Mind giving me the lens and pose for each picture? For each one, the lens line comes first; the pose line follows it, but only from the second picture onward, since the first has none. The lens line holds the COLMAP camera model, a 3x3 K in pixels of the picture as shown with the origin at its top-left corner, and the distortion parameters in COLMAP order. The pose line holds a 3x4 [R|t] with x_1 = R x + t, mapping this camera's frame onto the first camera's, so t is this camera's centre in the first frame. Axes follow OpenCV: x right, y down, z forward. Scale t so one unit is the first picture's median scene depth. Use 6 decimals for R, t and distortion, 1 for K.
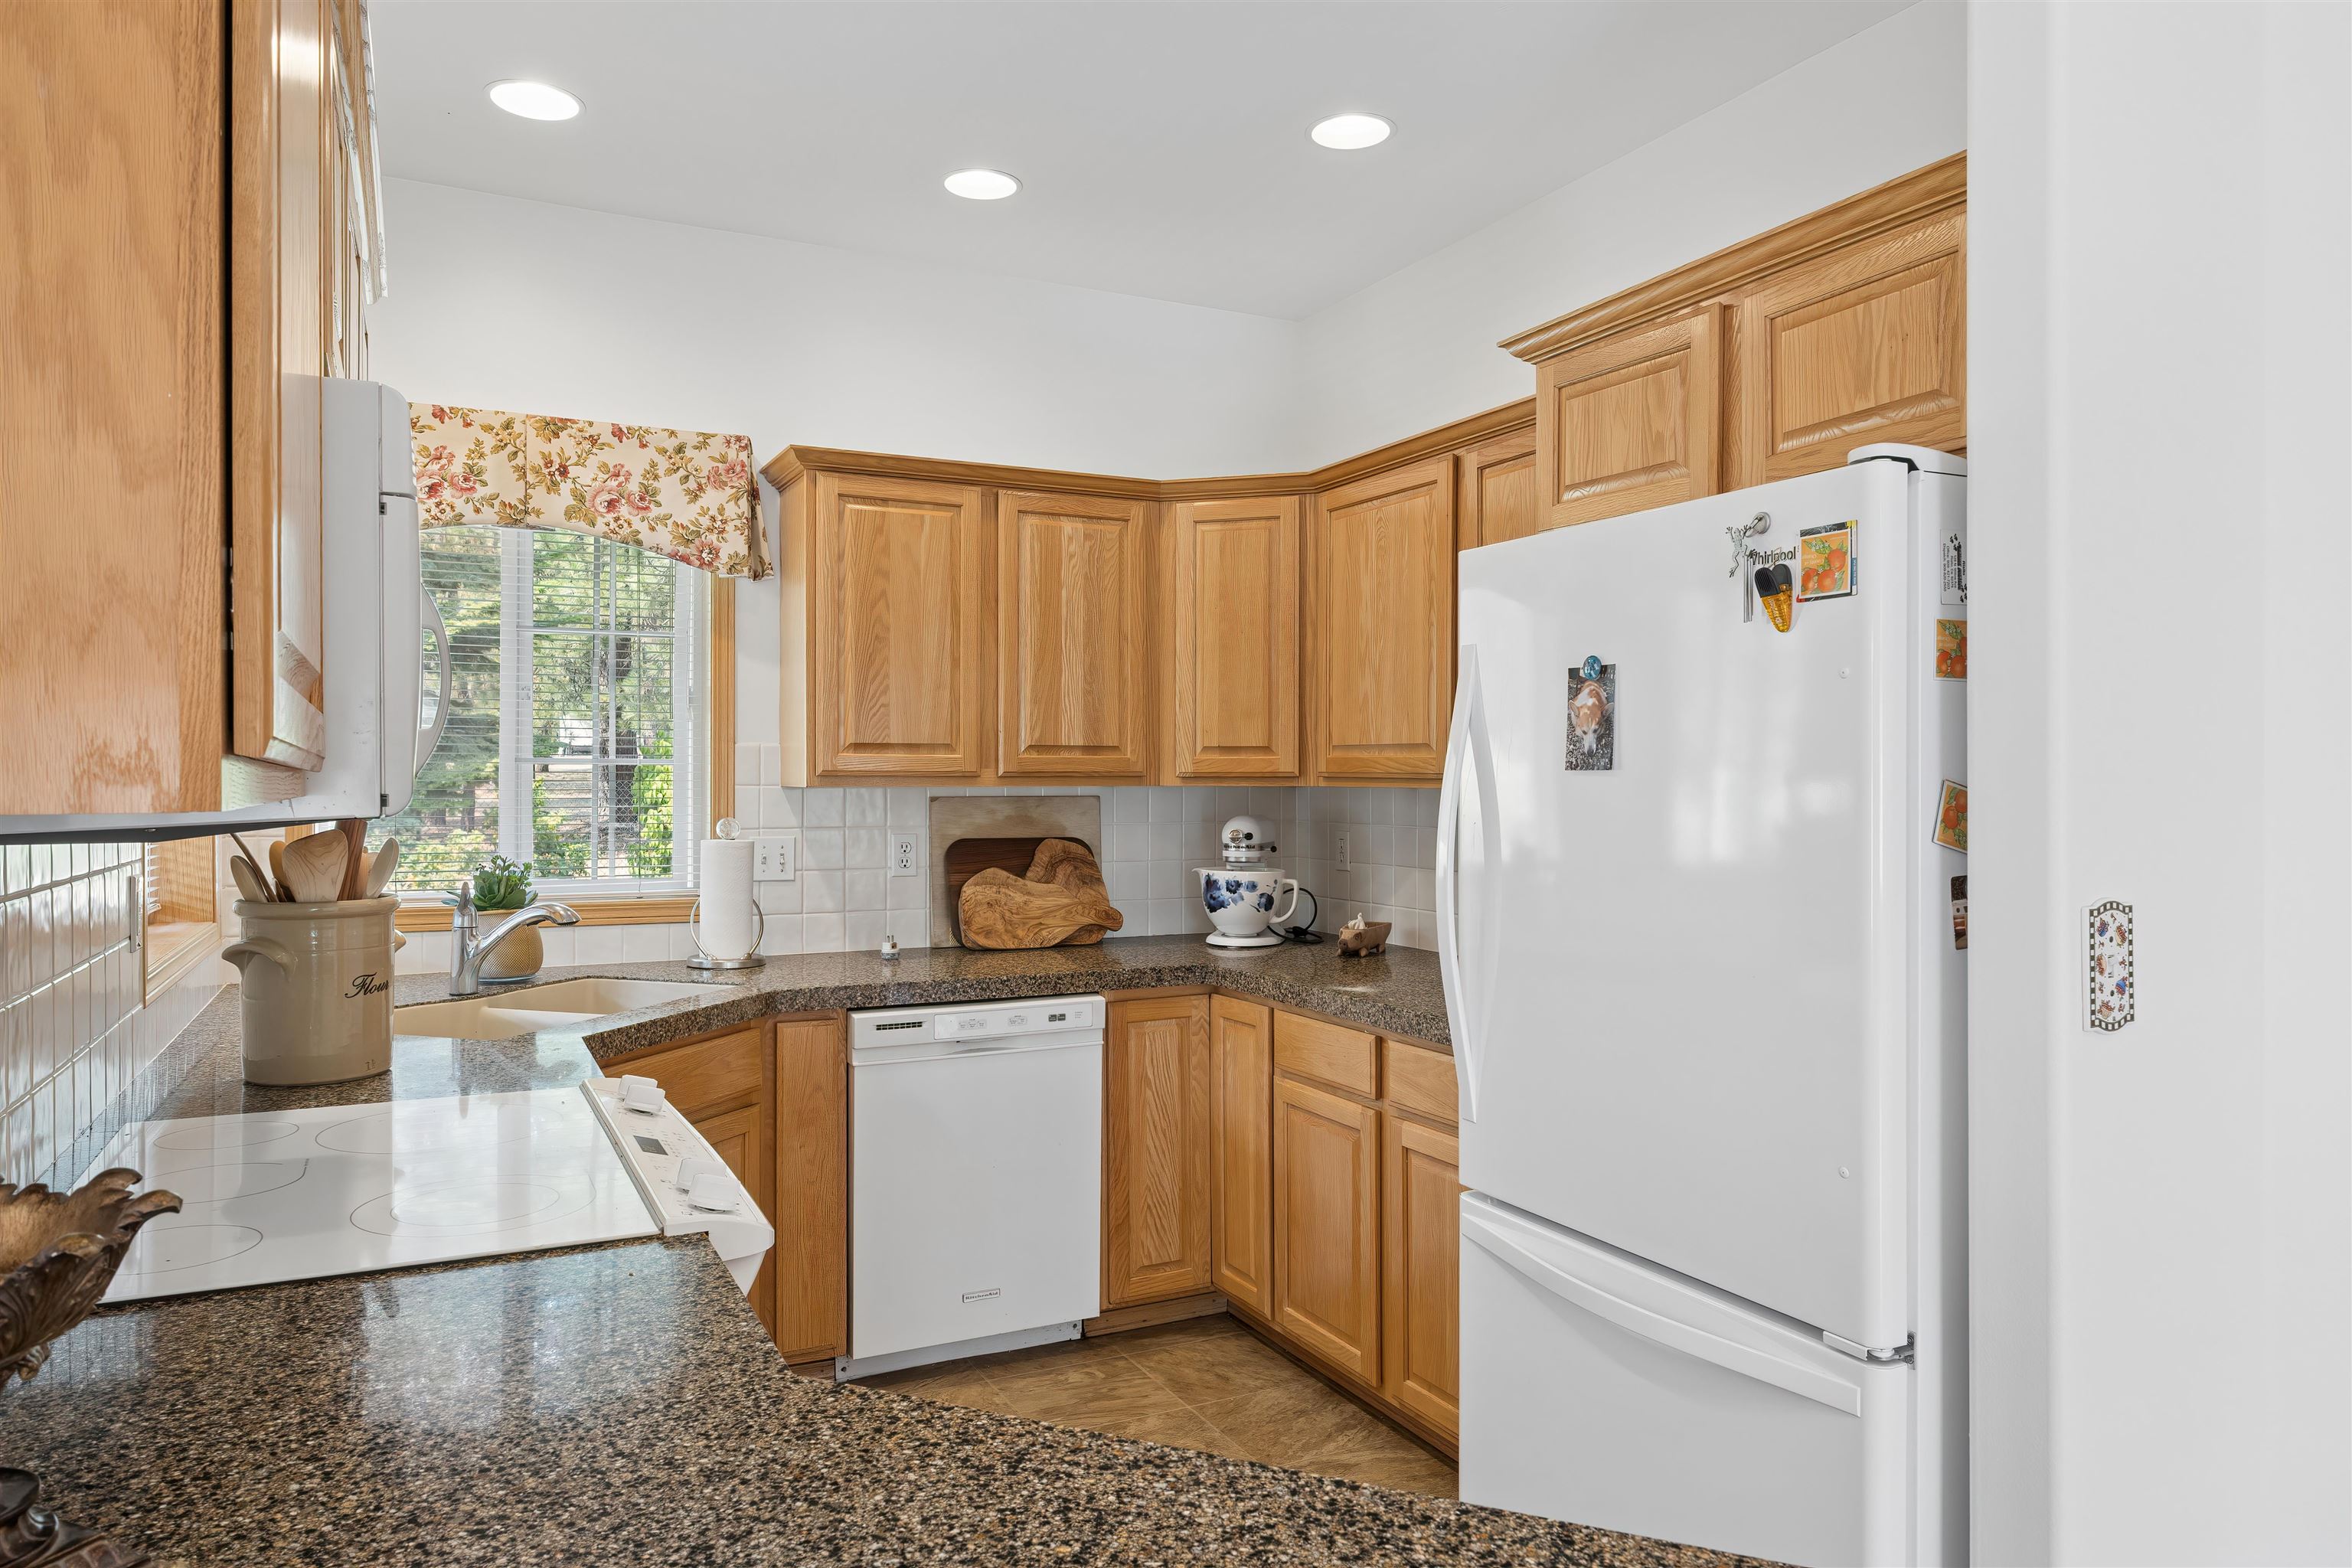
lens RADIAL K [[1514.8, 0, 1188.2], [0, 1514.8, 786.3], [0, 0, 1]] dist [-0.013403, 0.001880]
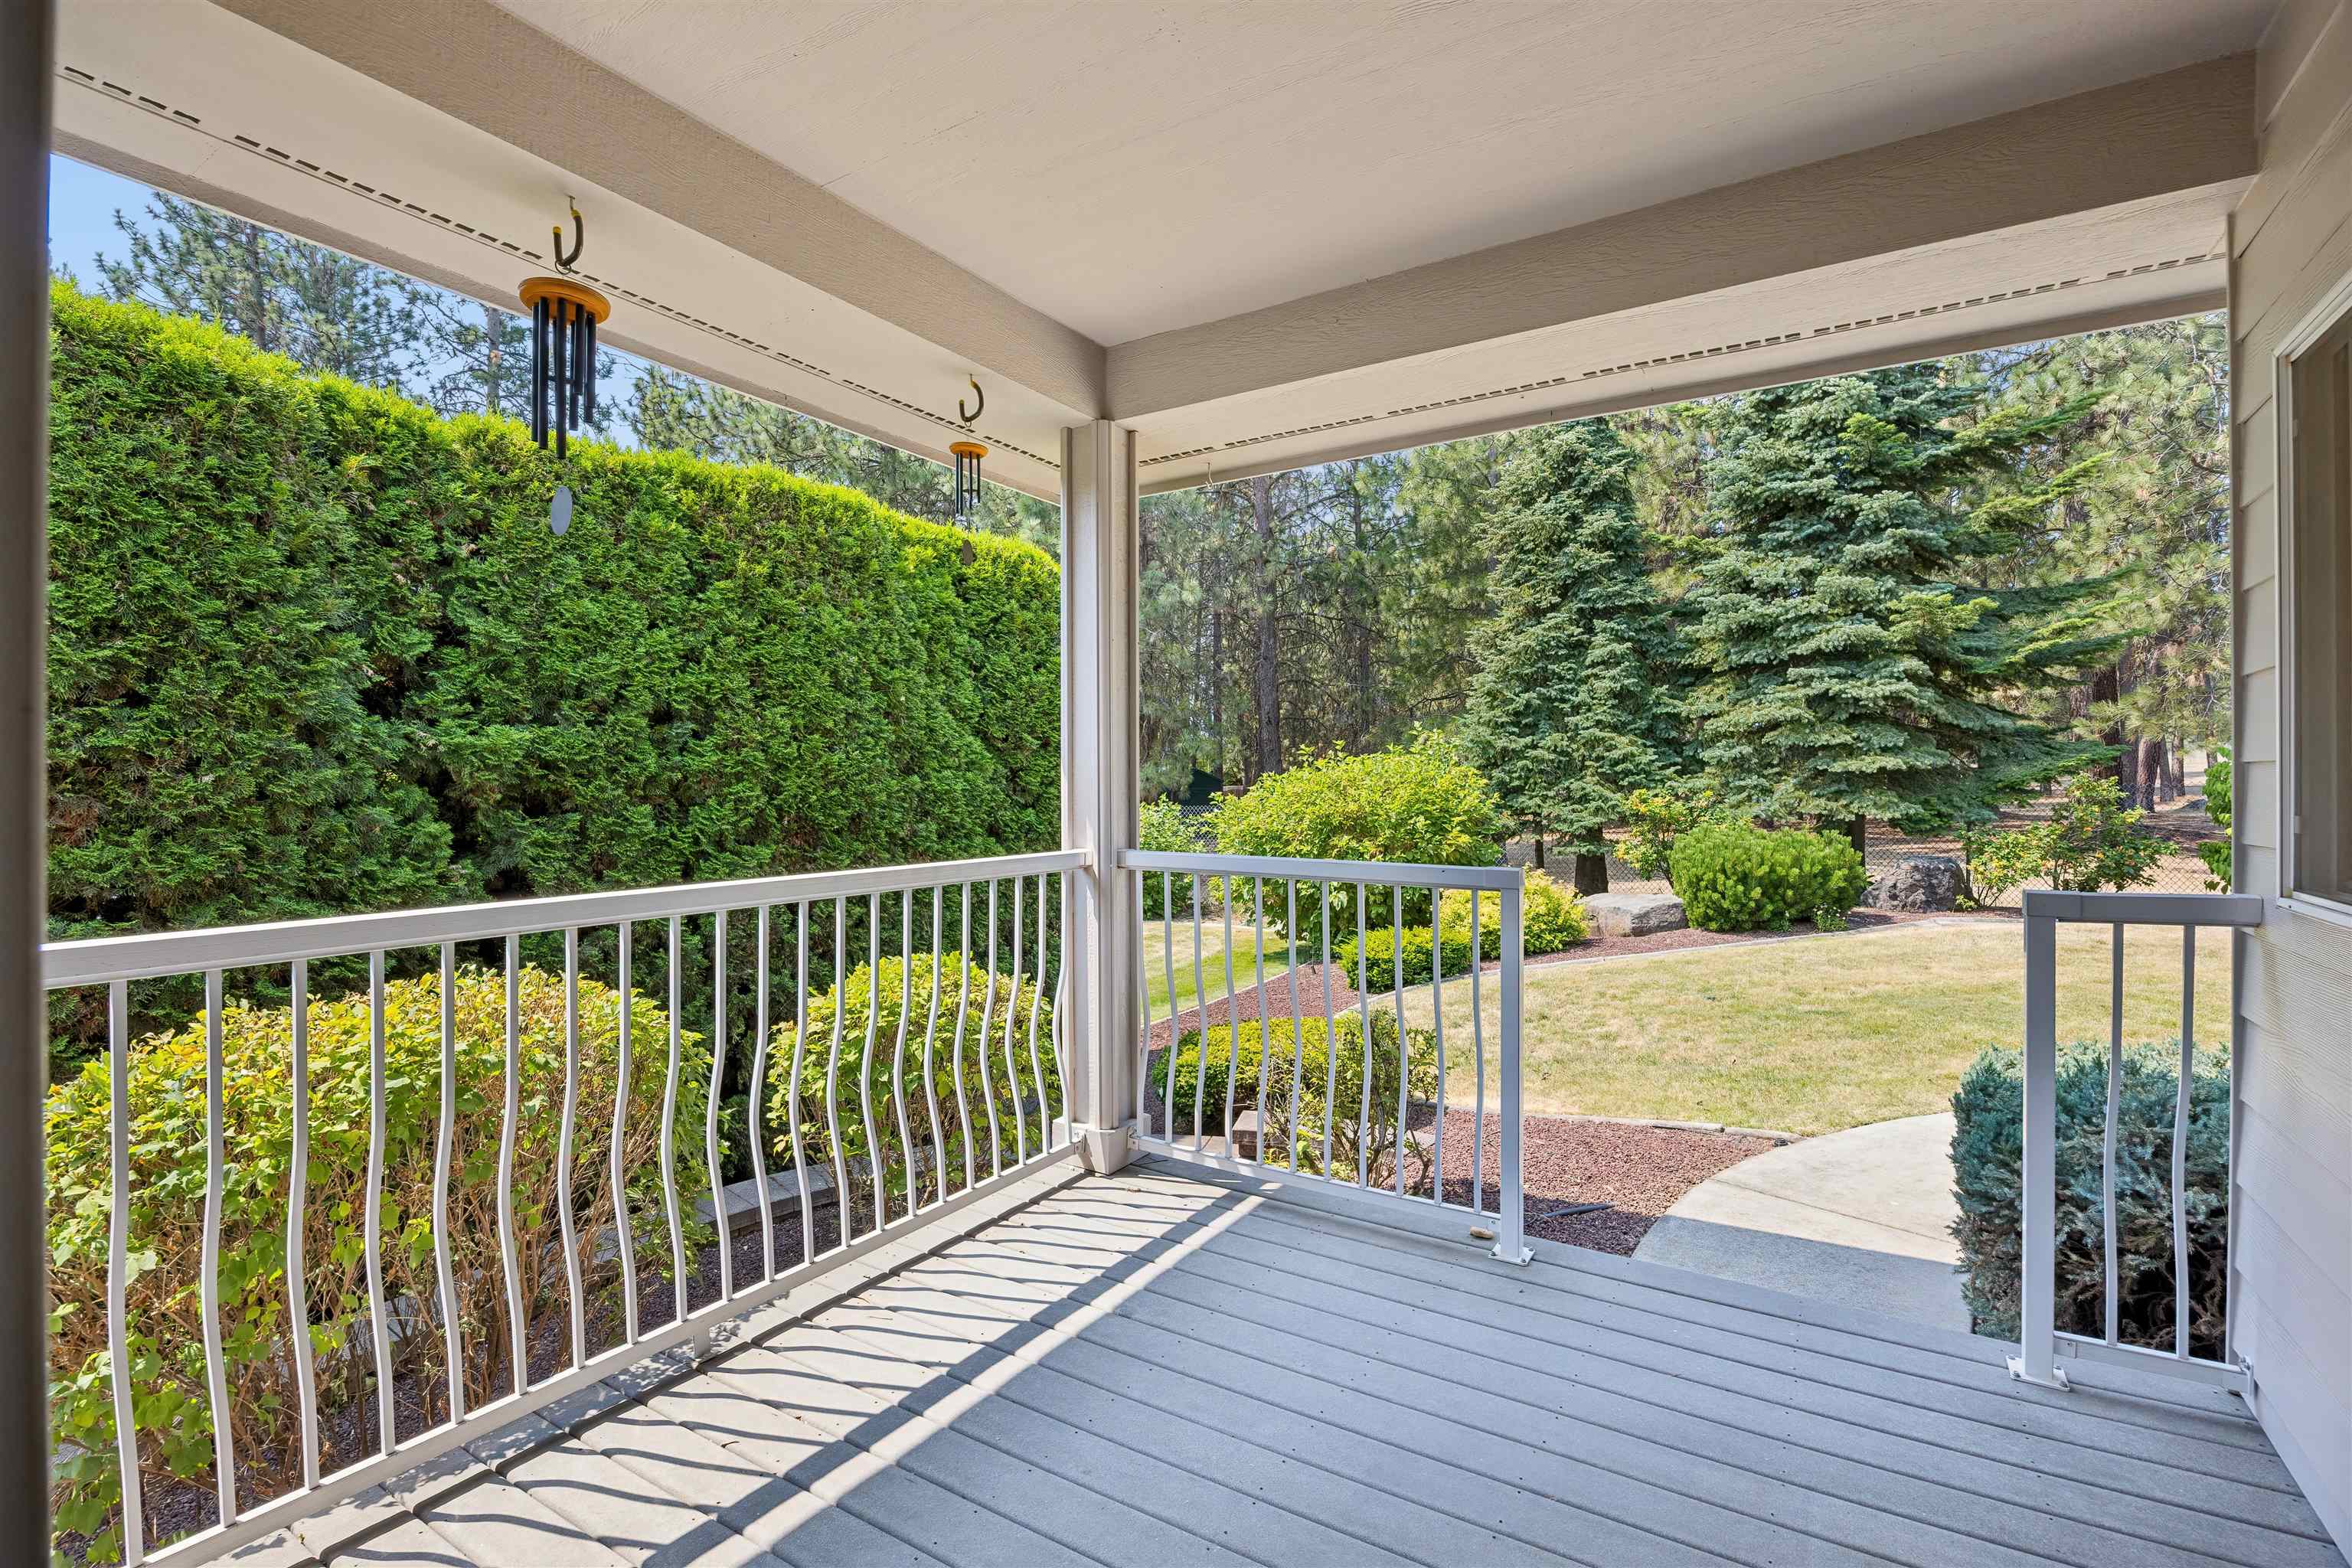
lens RADIAL K [[1059.5, 0, 1170.4], [0, 1059.5, 784.0], [0, 0, 1]] dist [-0.022121, 0.003356]
pose [[0.503315, -0.000472, -0.864103, -0.445560], [-0.006058, 0.999973, -0.004075, 0.024057], [0.864082, 0.007286, 0.503298, 0.088201]]
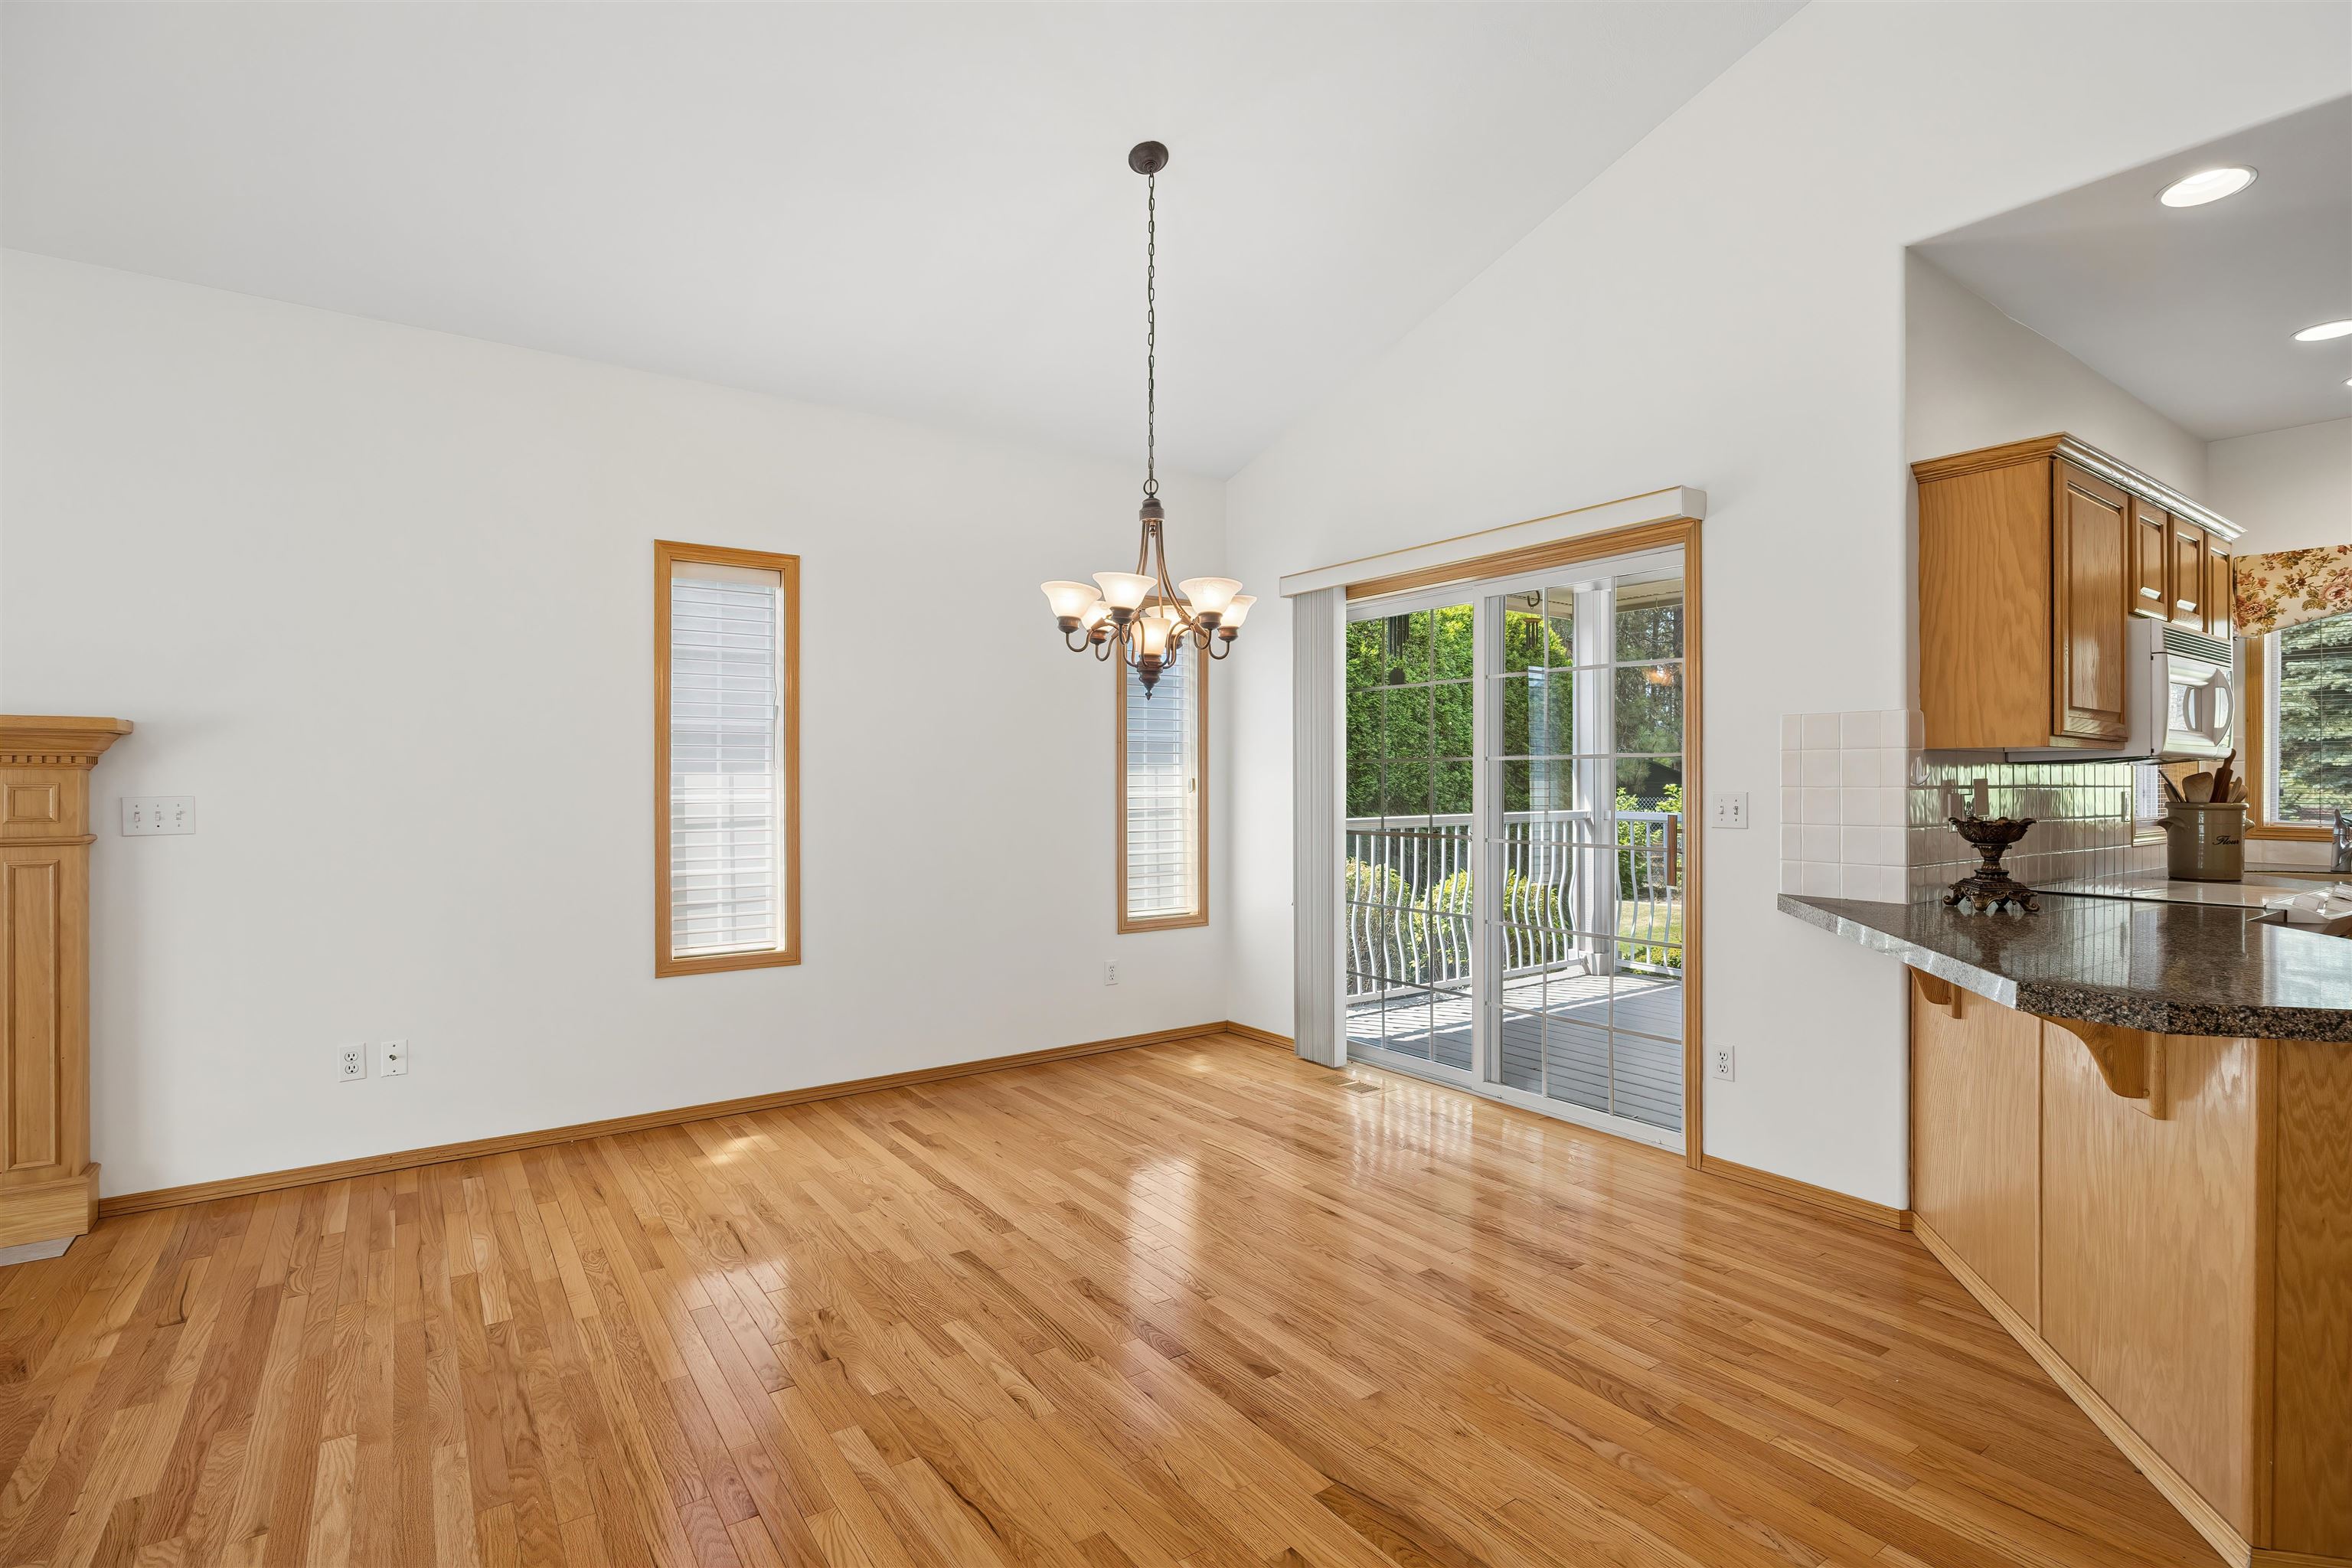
lens RADIAL K [[1111.7, 0, 1180.4], [0, 1111.7, 781.3], [0, 0, 1]] dist [-0.007454, -0.000563]
pose [[0.148109, 0.002682, -0.988967, 0.551910], [-0.007883, 0.999968, 0.001531, 0.032547], [0.988940, 0.007569, 0.148125, -0.513498]]
